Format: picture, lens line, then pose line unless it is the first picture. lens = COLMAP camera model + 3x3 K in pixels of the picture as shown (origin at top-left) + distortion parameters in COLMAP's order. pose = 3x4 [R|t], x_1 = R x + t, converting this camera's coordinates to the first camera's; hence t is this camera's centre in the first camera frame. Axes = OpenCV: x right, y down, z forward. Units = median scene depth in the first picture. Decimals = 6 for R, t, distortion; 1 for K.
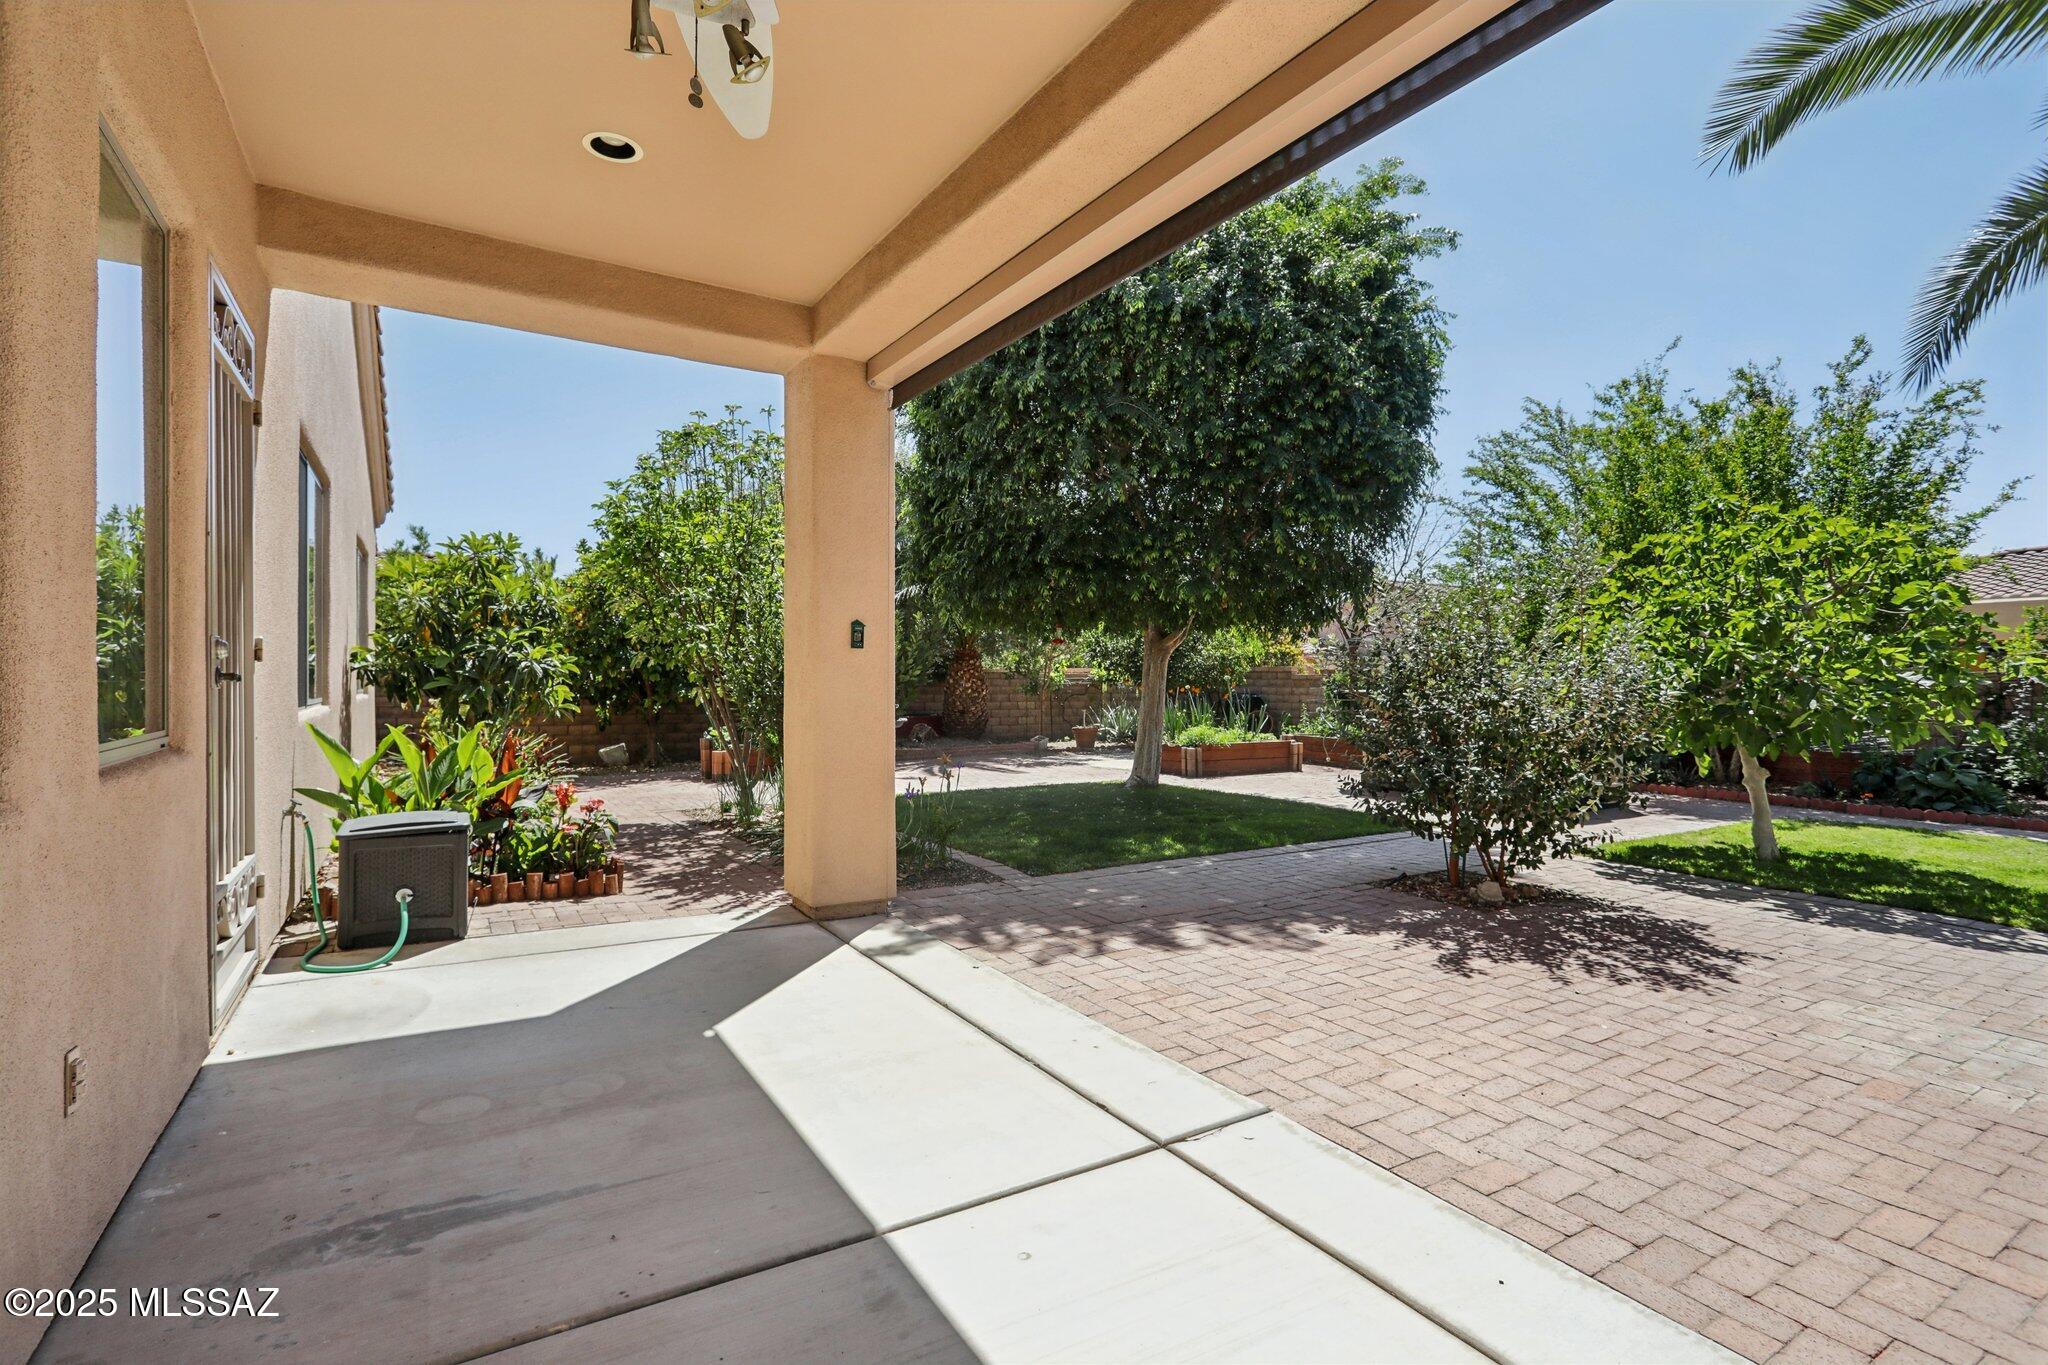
lens RADIAL K [[962.6, 0, 1032.9], [0, 962.6, 682.6], [0, 0, 1]] dist [-0.000423, 0.001049]
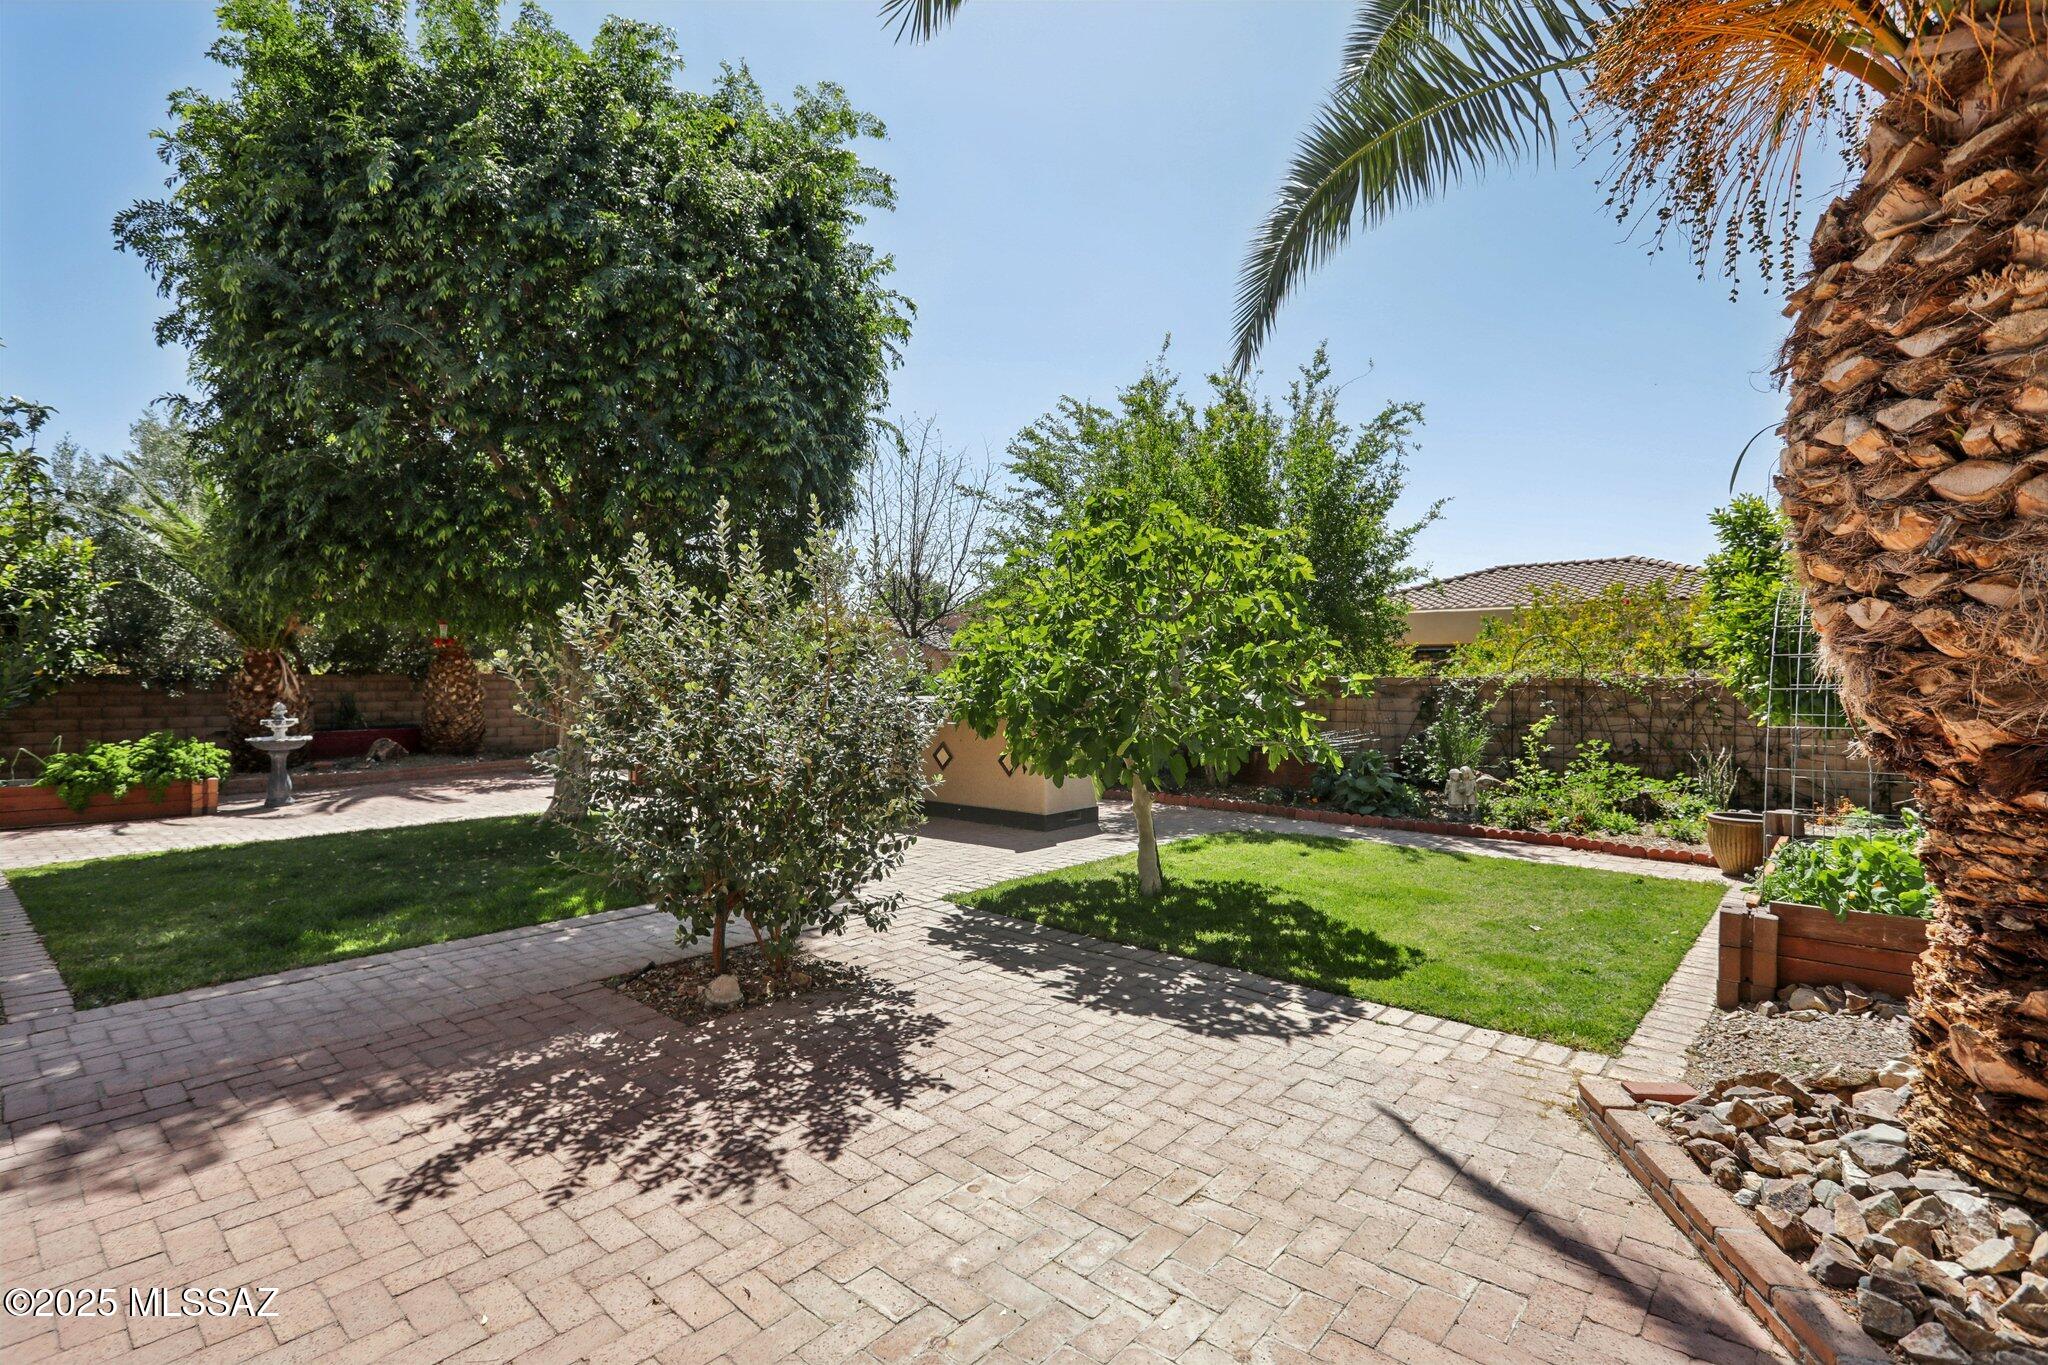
lens RADIAL K [[966.9, 0, 1021.8], [0, 966.9, 677.3], [0, 0, 1]] dist [0.002748, 0.000849]
pose [[0.955441, -0.002019, 0.295177, 0.488970], [0.001884, 0.999998, 0.000739, -0.027573], [-0.295178, -0.000150, 0.955442, 0.216029]]
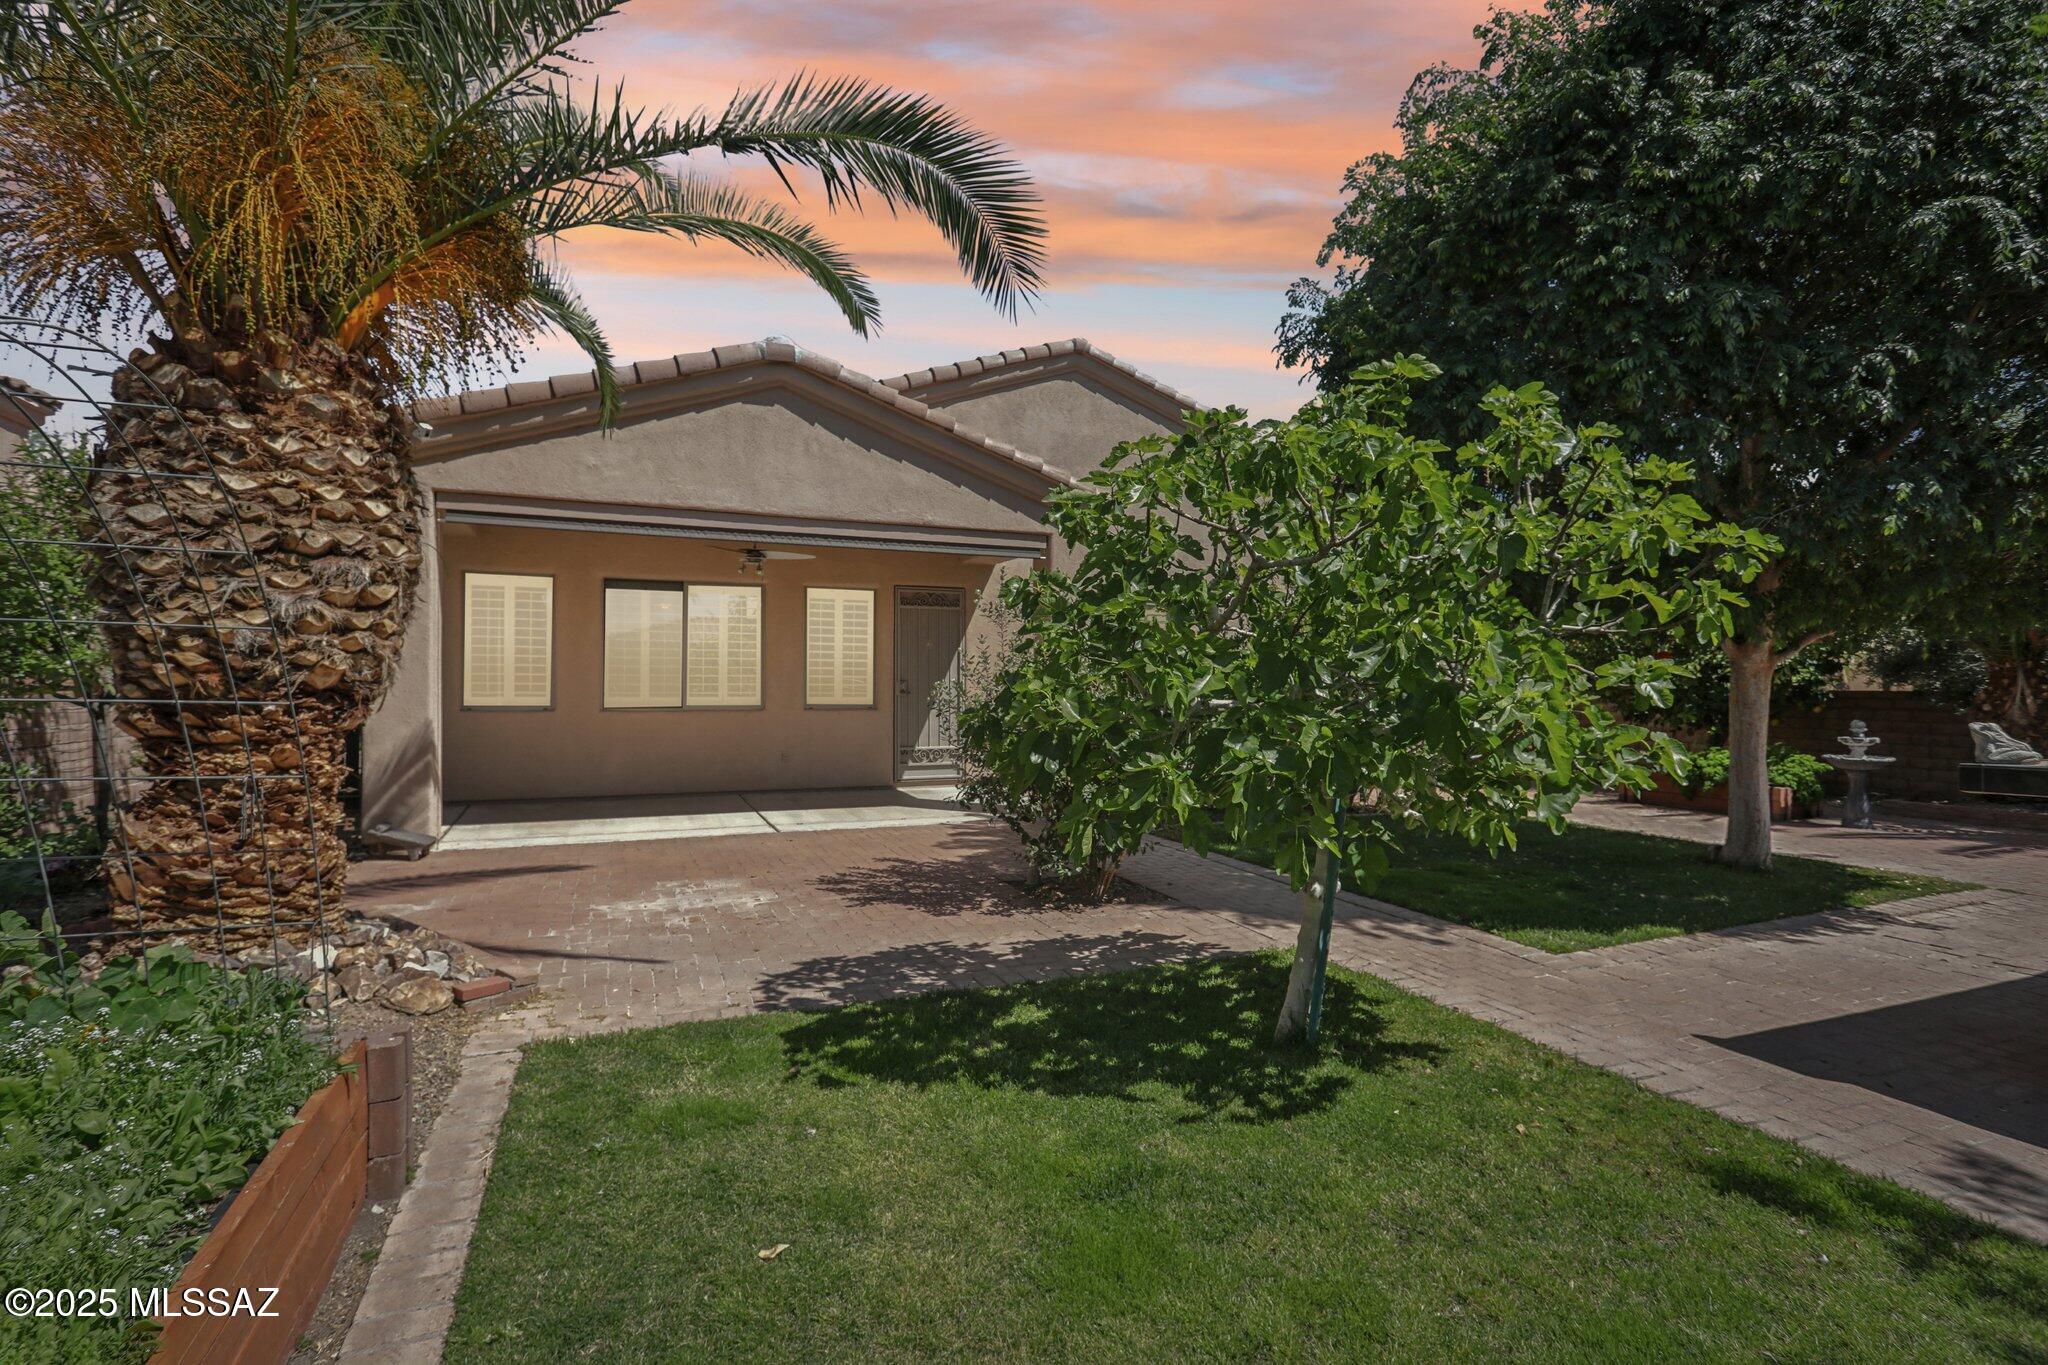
lens RADIAL K [[966.9, 0, 1021.8], [0, 966.9, 677.3], [0, 0, 1]] dist [0.002748, 0.000849]
pose [[-0.155806, -0.007194, -0.987761, 1.701839], [-0.014546, 0.999882, -0.004988, -0.028037], [0.987681, 0.013591, -0.155892, 1.185339]]
